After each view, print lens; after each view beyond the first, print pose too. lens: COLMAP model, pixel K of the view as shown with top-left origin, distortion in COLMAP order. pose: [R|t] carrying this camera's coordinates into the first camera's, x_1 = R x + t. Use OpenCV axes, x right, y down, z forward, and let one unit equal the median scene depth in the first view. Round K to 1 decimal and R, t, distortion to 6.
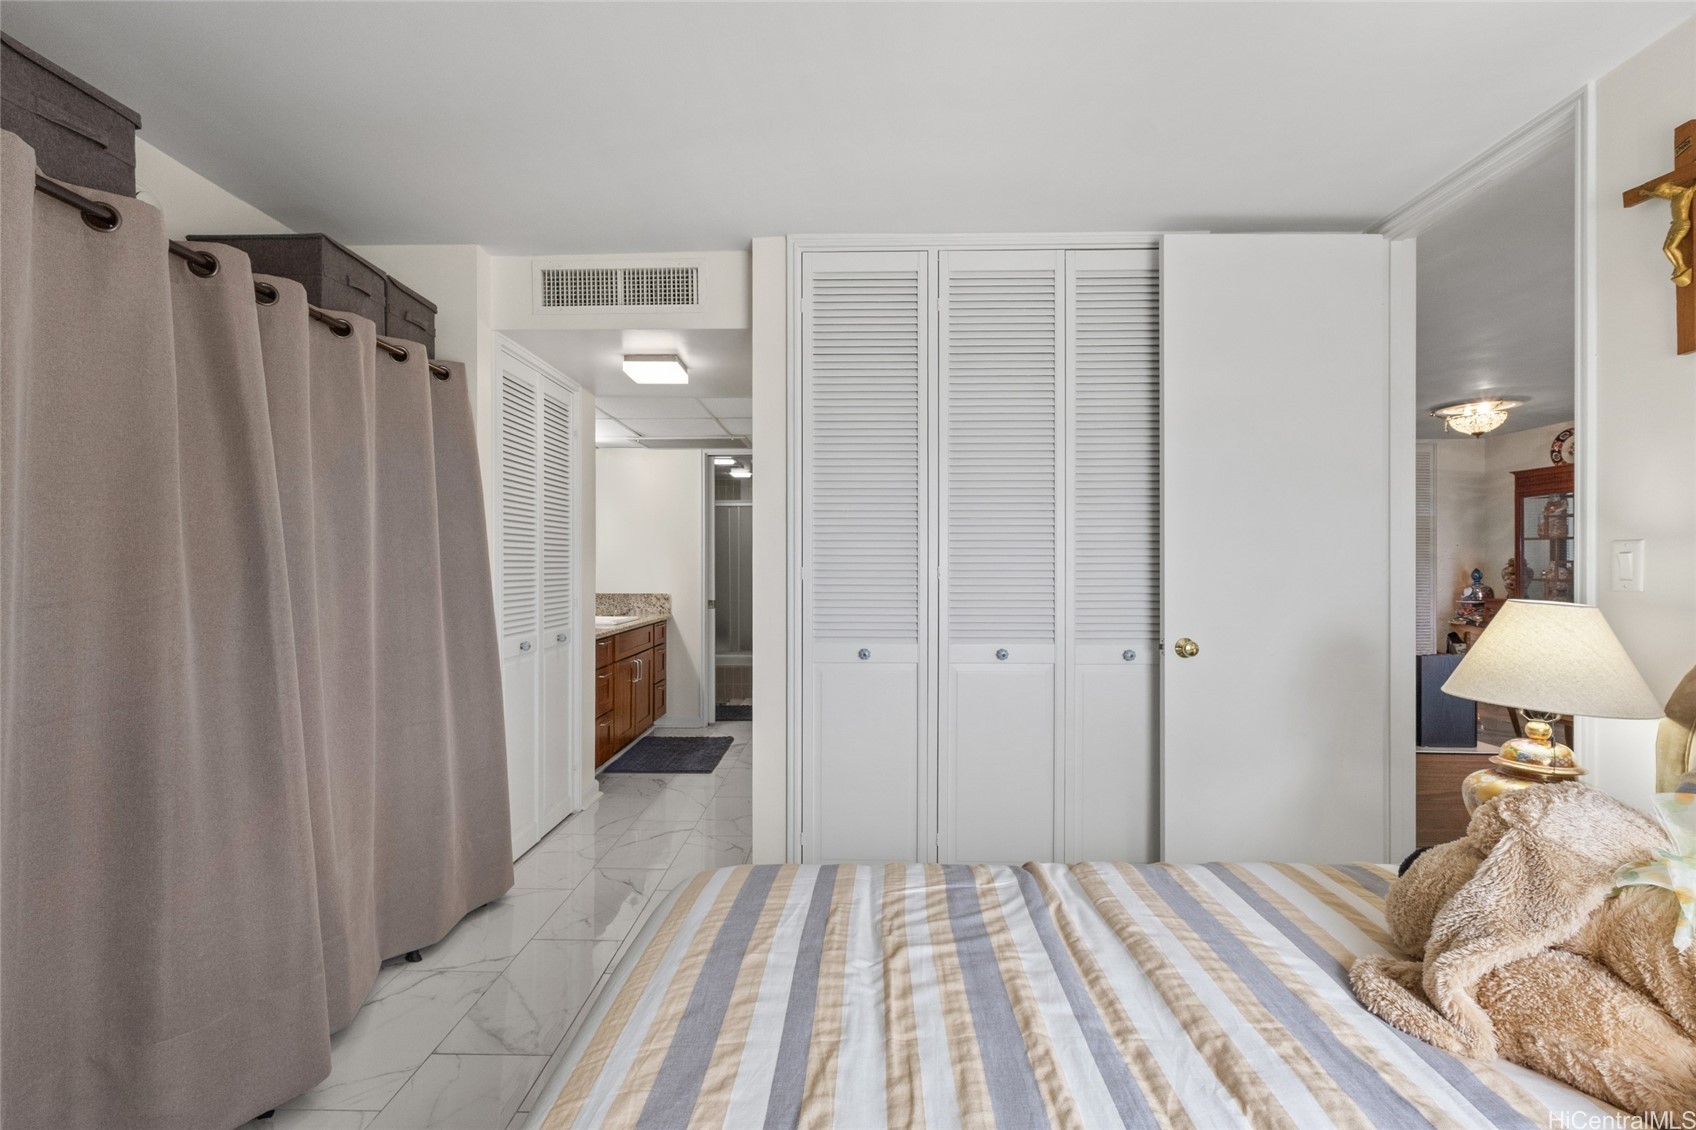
lens RADIAL K [[782.9, 0, 850.8], [0, 782.9, 569.9], [0, 0, 1]] dist [-0.004875, 0.005240]
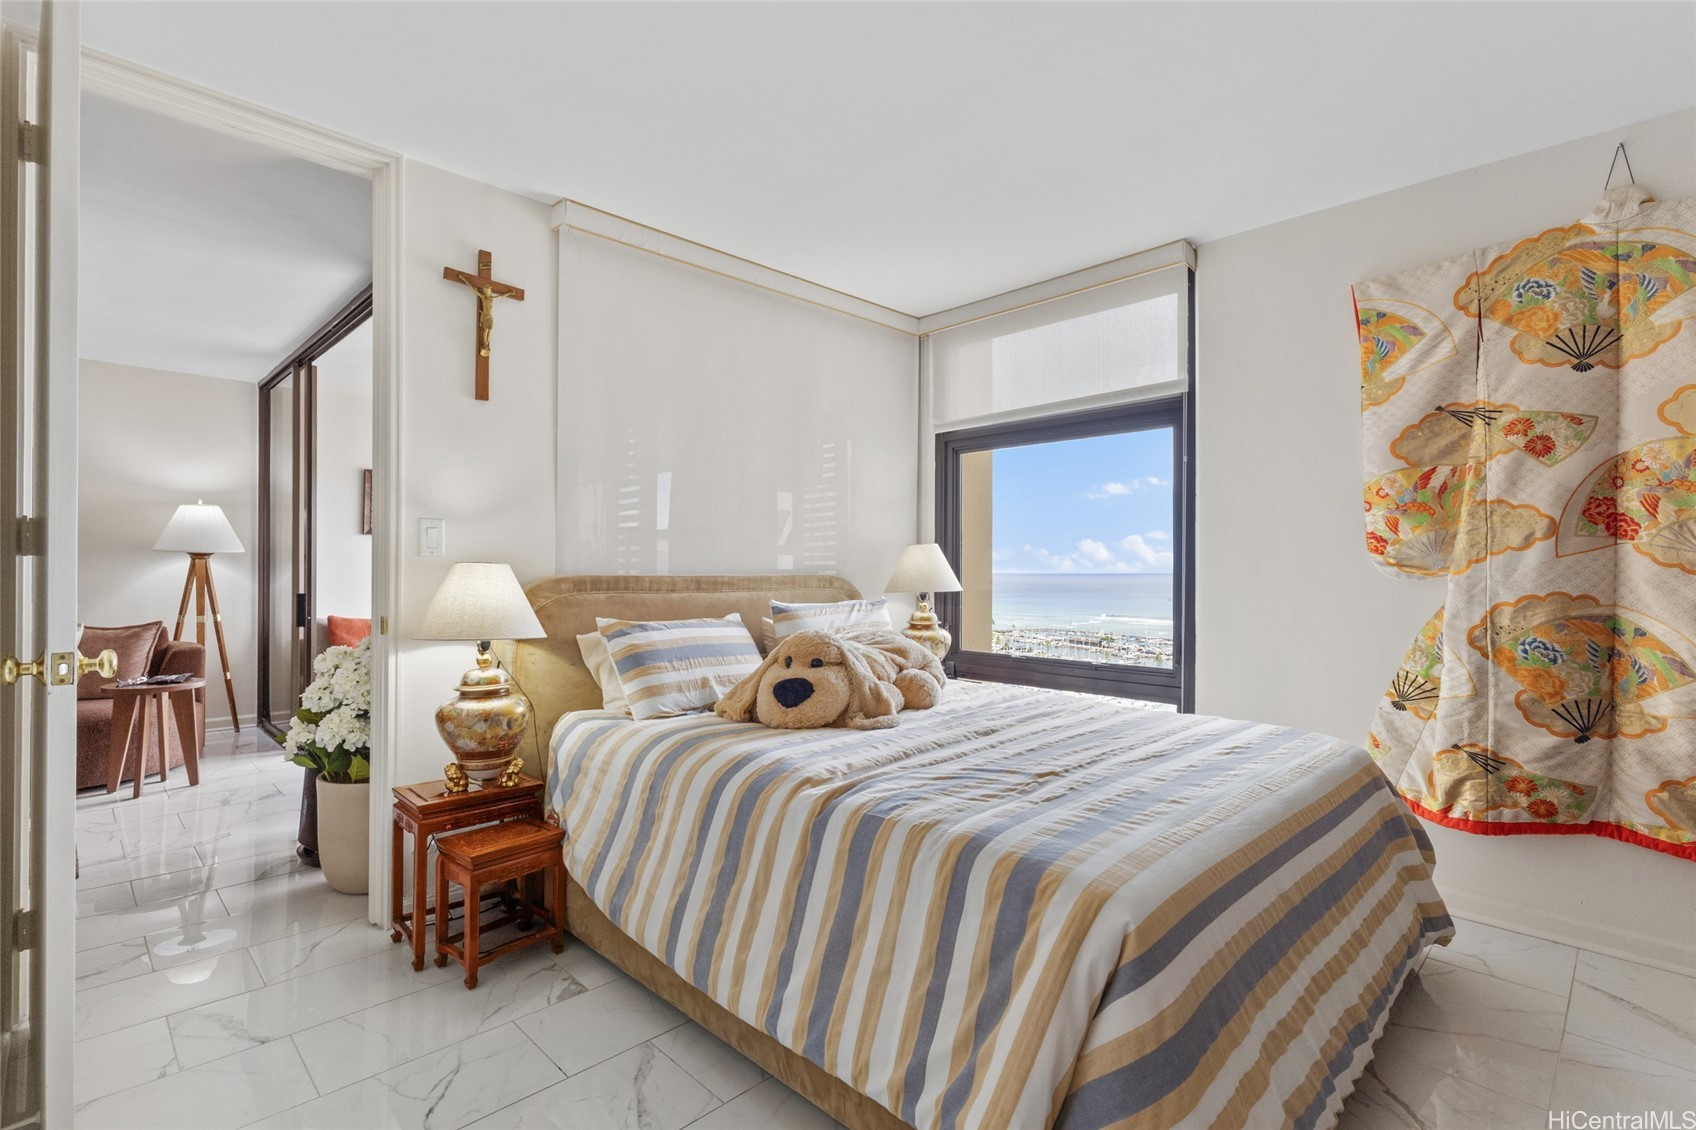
lens RADIAL K [[782.9, 0, 833.4], [0, 782.9, 563.1], [0, 0, 1]] dist [-0.004875, 0.005240]
pose [[-0.704878, 0.004379, 0.709315, -0.863265], [-0.000695, 0.999976, -0.006864, 0.091948], [-0.709329, -0.005332, -0.704858, 2.761911]]
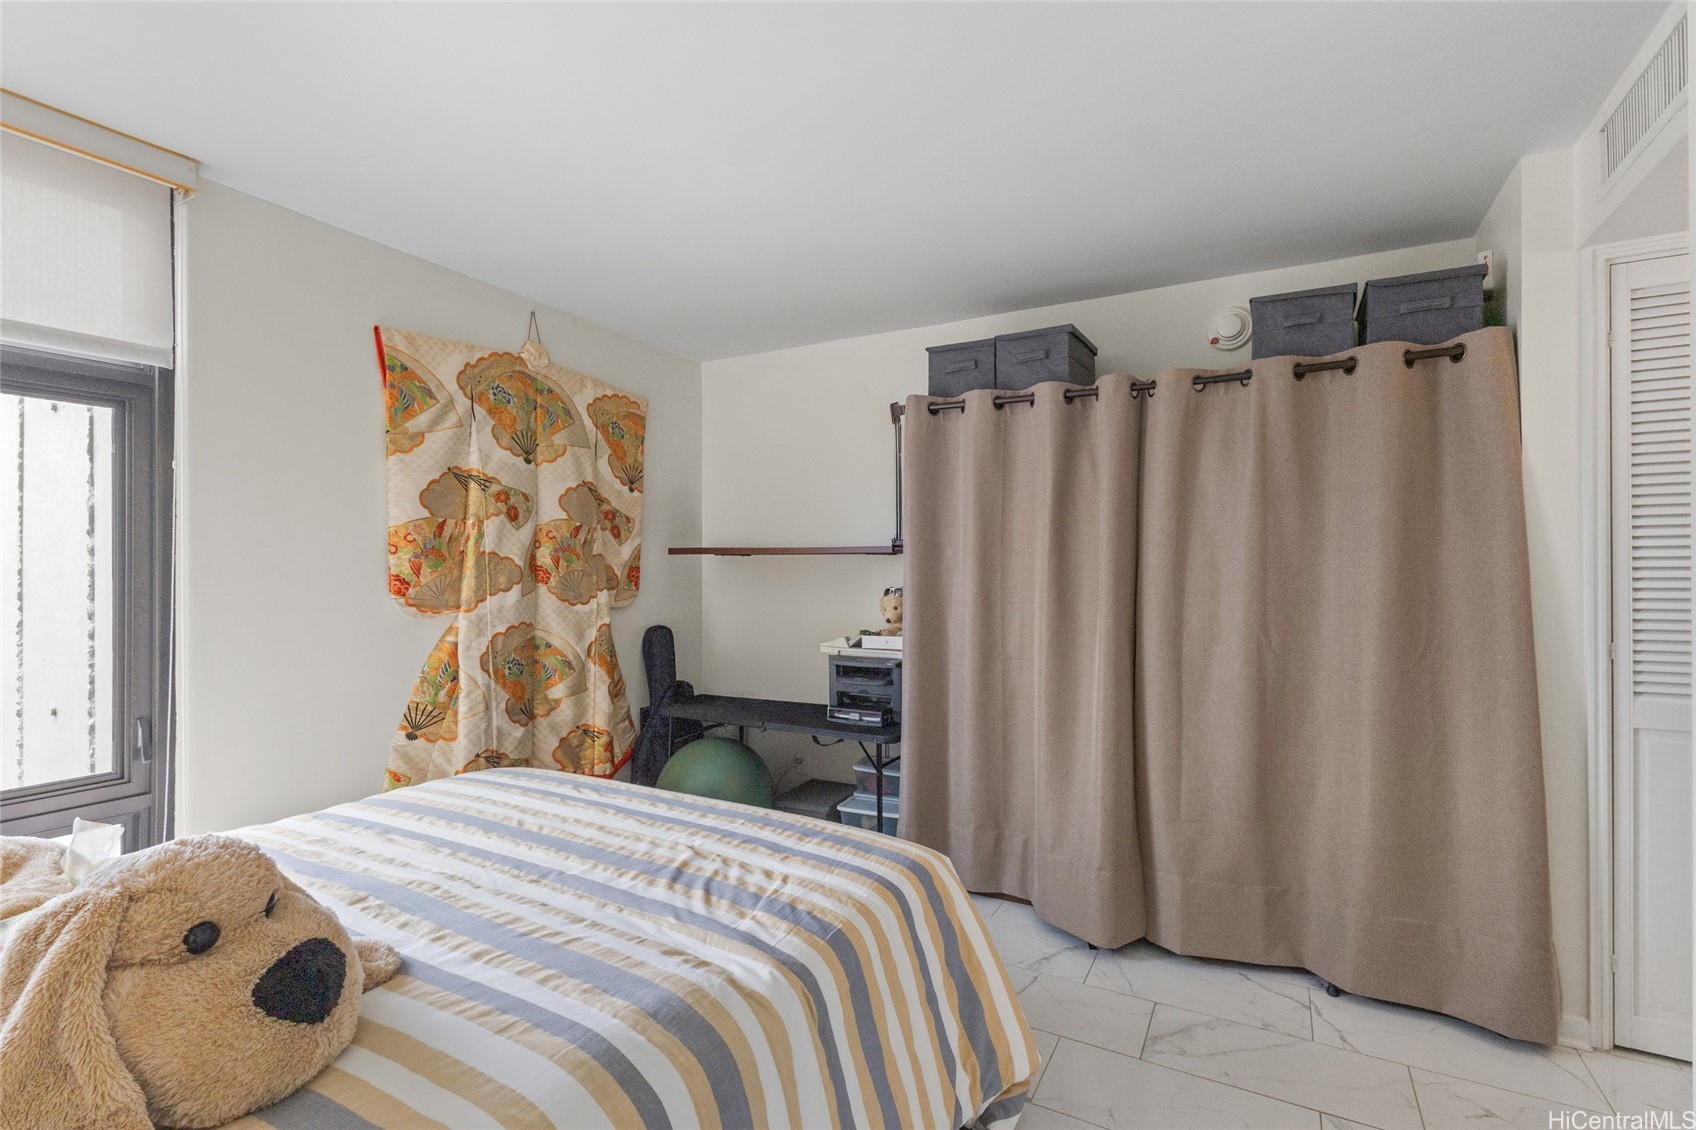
lens RADIAL K [[782.9, 0, 837.3], [0, 782.9, 568.4], [0, 0, 1]] dist [-0.004875, 0.005240]
pose [[-0.476839, 0.000114, -0.878991, 1.434462], [-0.002173, 0.999997, 0.001309, -0.063386], [0.878988, 0.002534, -0.476837, 2.252844]]
